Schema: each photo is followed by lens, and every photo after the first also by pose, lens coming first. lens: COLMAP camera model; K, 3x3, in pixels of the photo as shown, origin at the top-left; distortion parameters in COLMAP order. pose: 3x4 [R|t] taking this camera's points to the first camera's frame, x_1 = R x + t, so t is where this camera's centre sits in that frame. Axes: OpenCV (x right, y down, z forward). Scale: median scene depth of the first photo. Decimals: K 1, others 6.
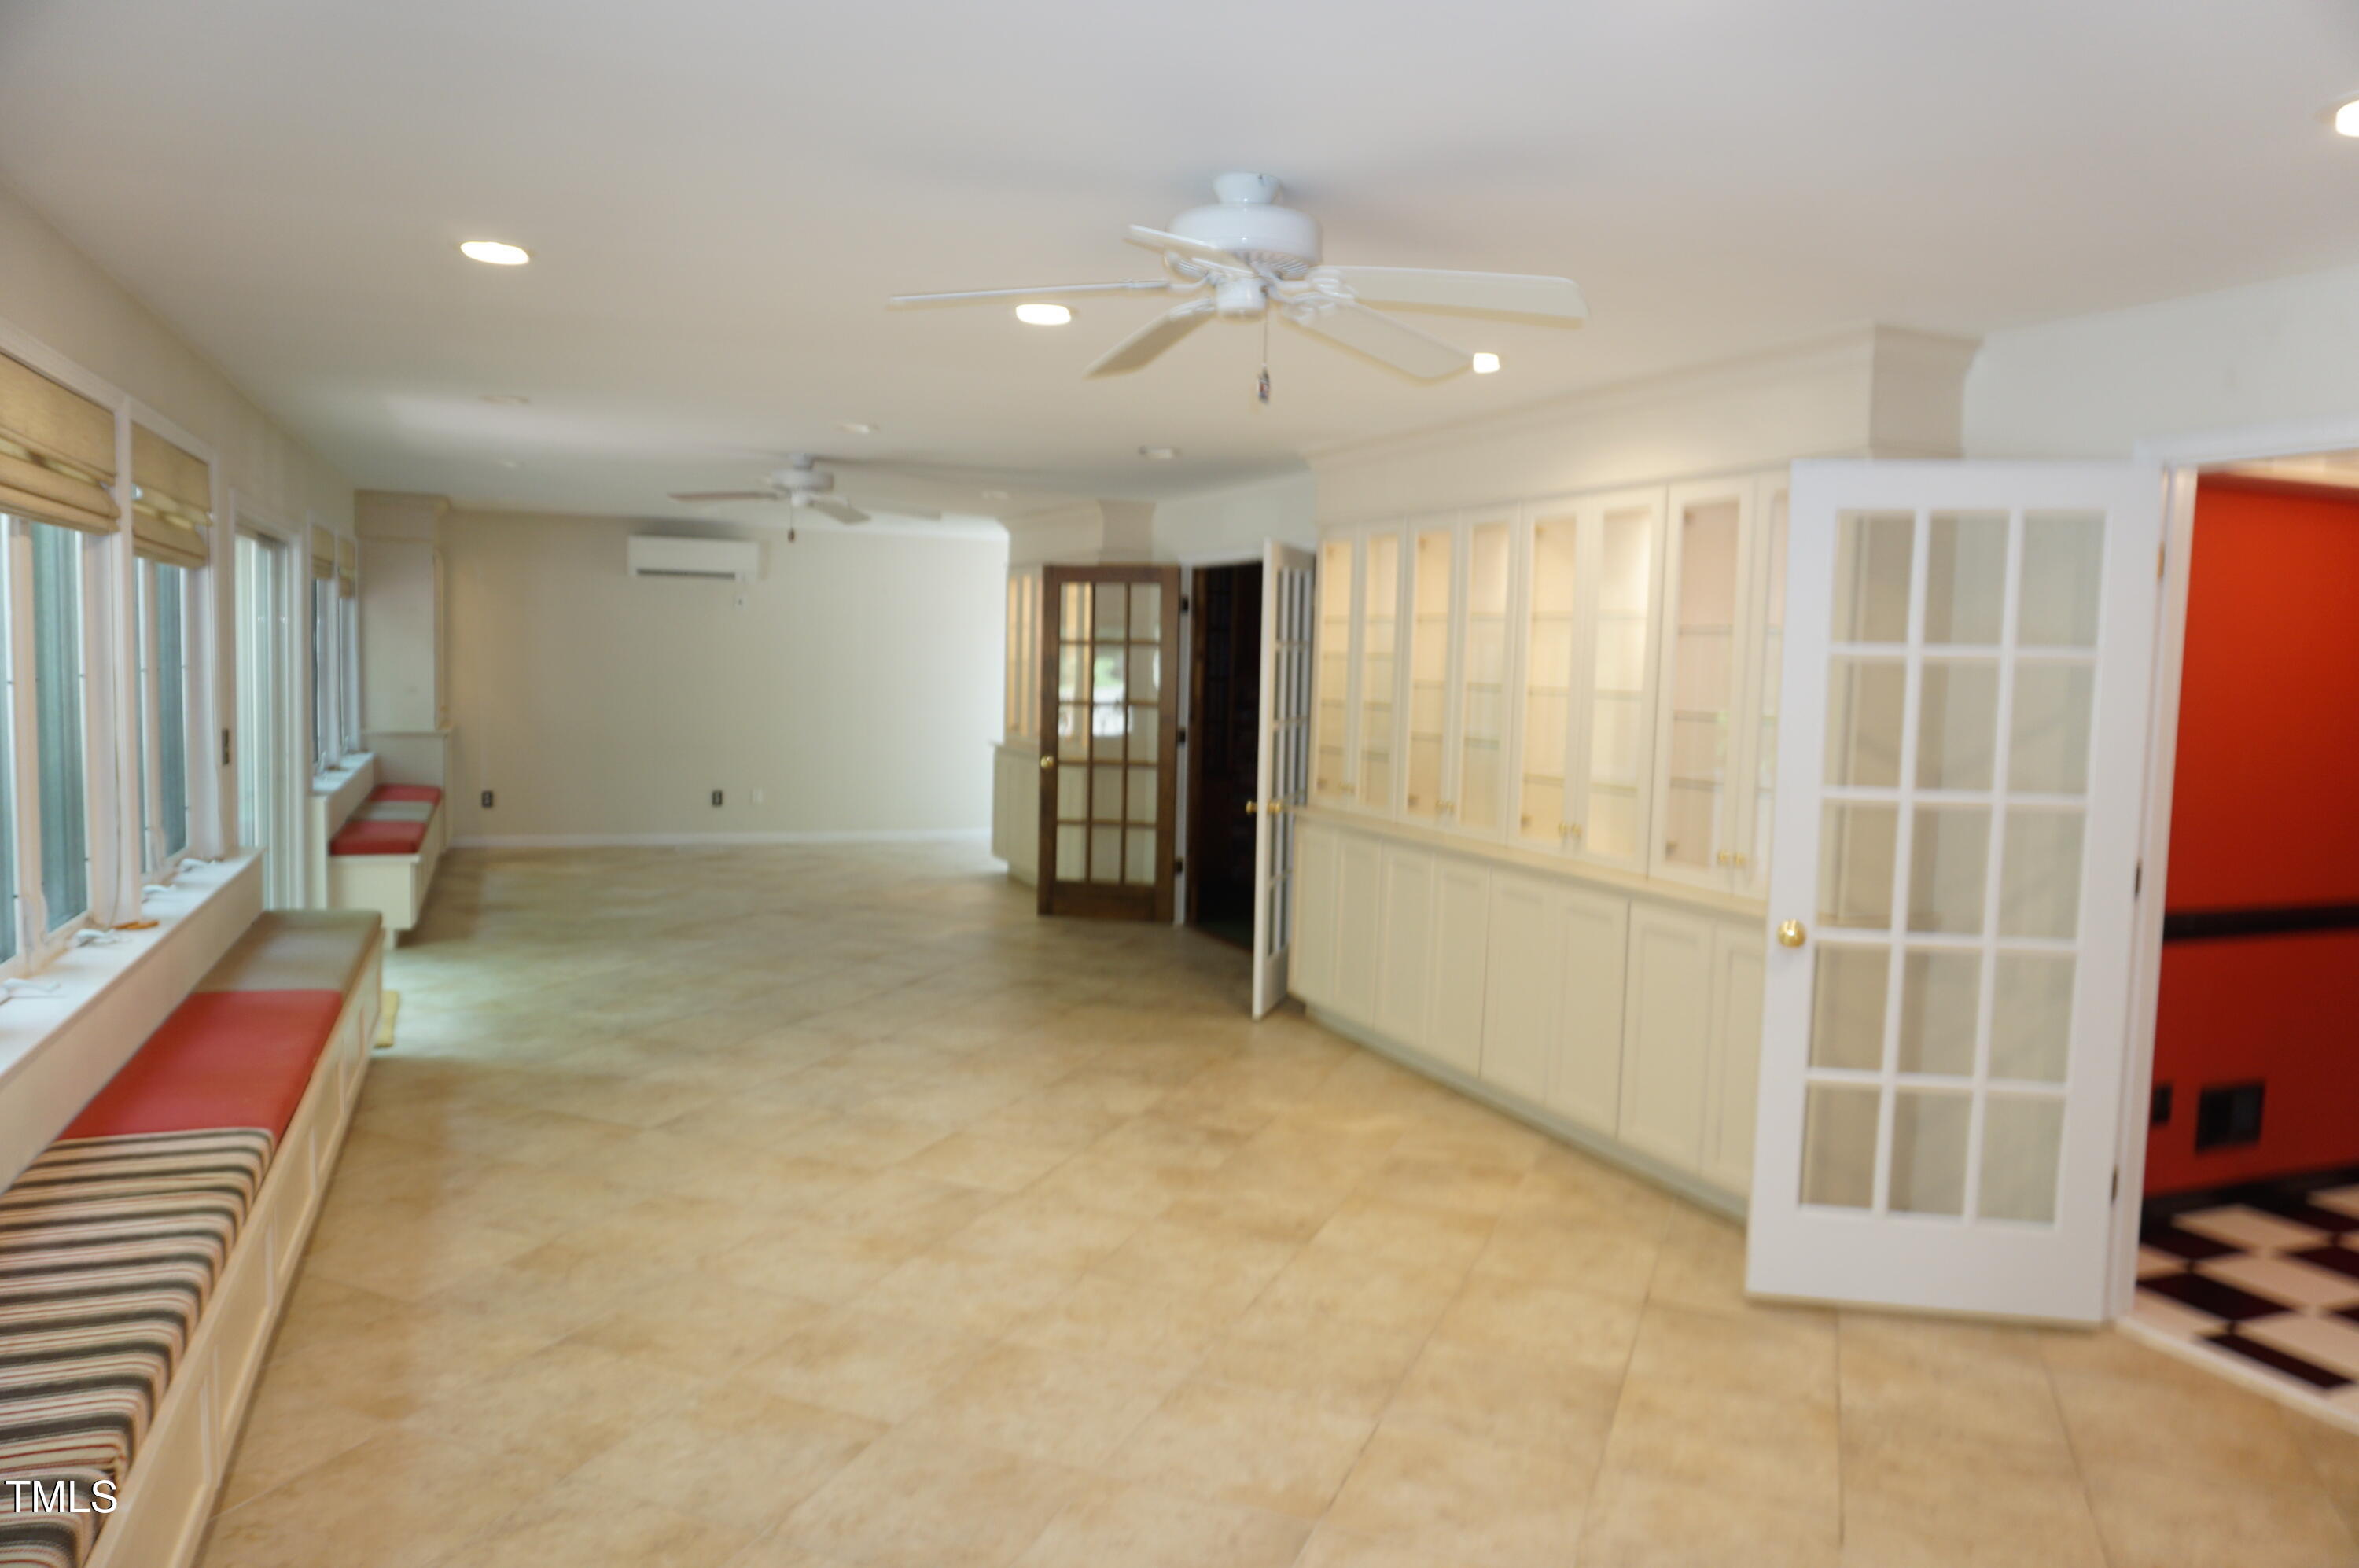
lens RADIAL K [[1582.1, 0, 1170.5], [0, 1582.1, 776.4], [0, 0, 1]] dist [-0.047339, 0.035745]
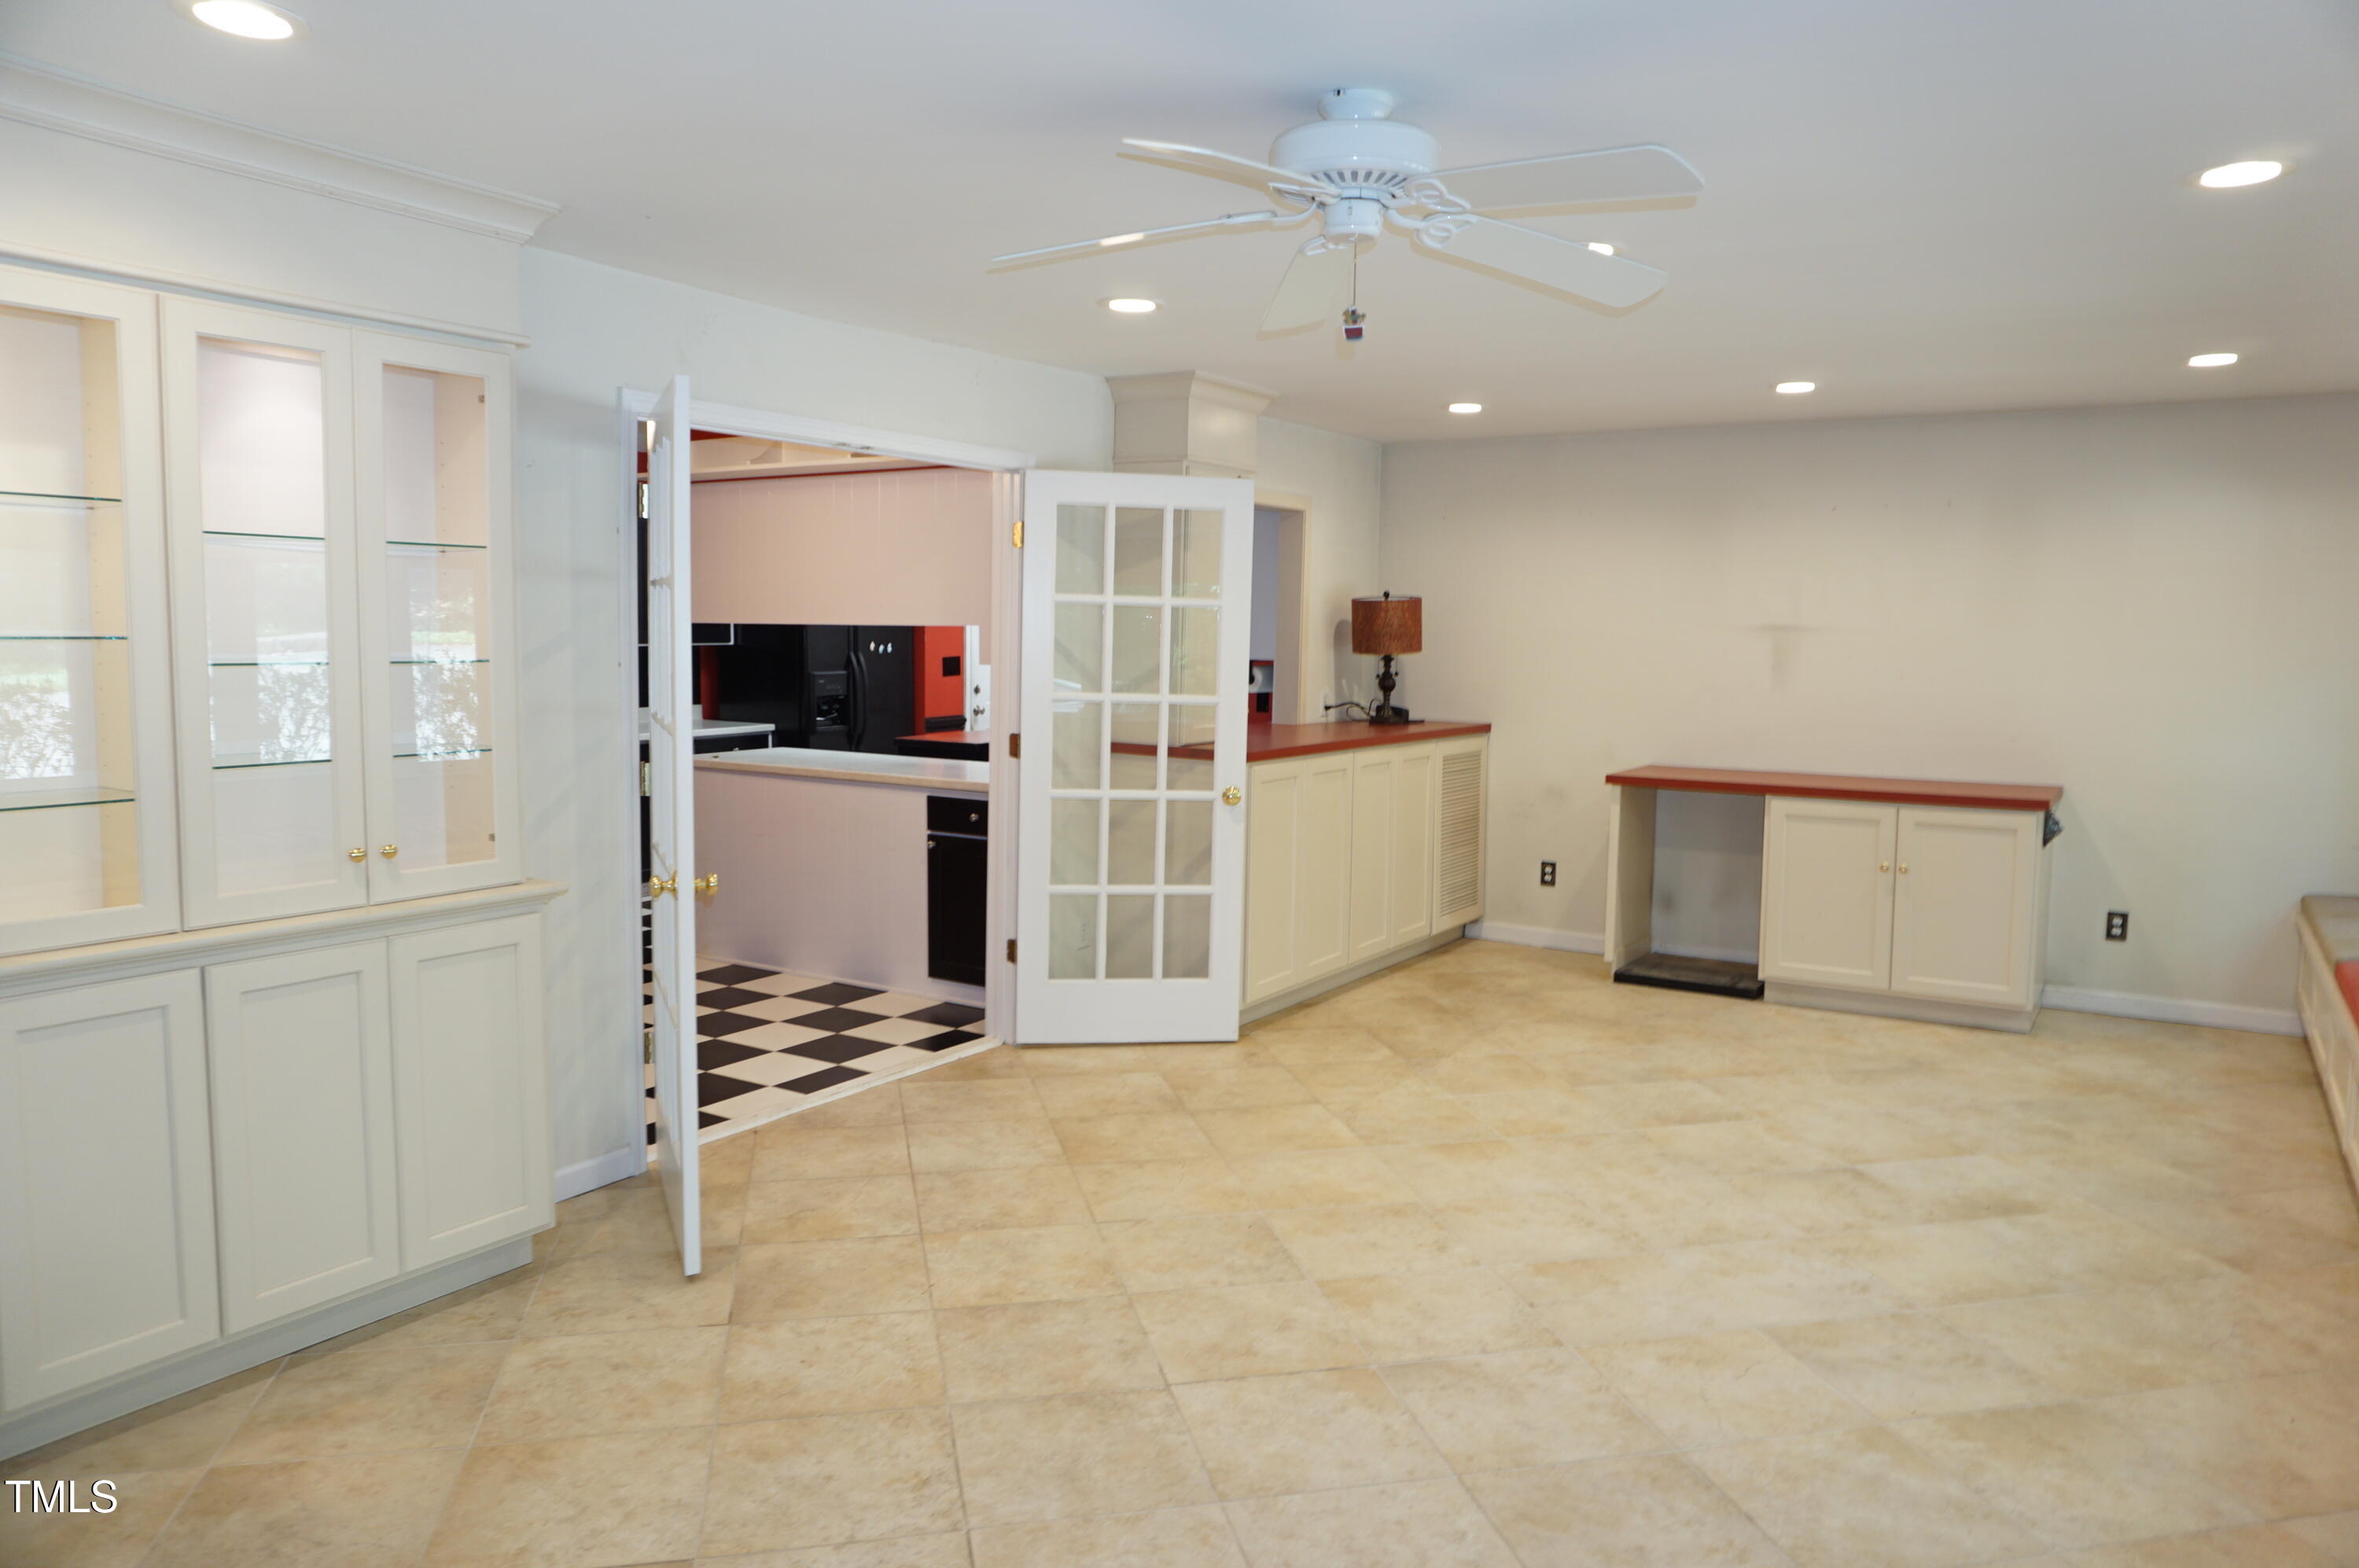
lens RADIAL K [[1582.1, 0, 1175.0], [0, 1582.1, 789.3], [0, 0, 1]] dist [-0.047339, 0.035745]
pose [[-0.574924, -0.112408, 0.810448, -0.604951], [0.031132, 0.986795, 0.158952, -0.108231], [-0.817614, 0.116616, -0.563833, 1.466312]]
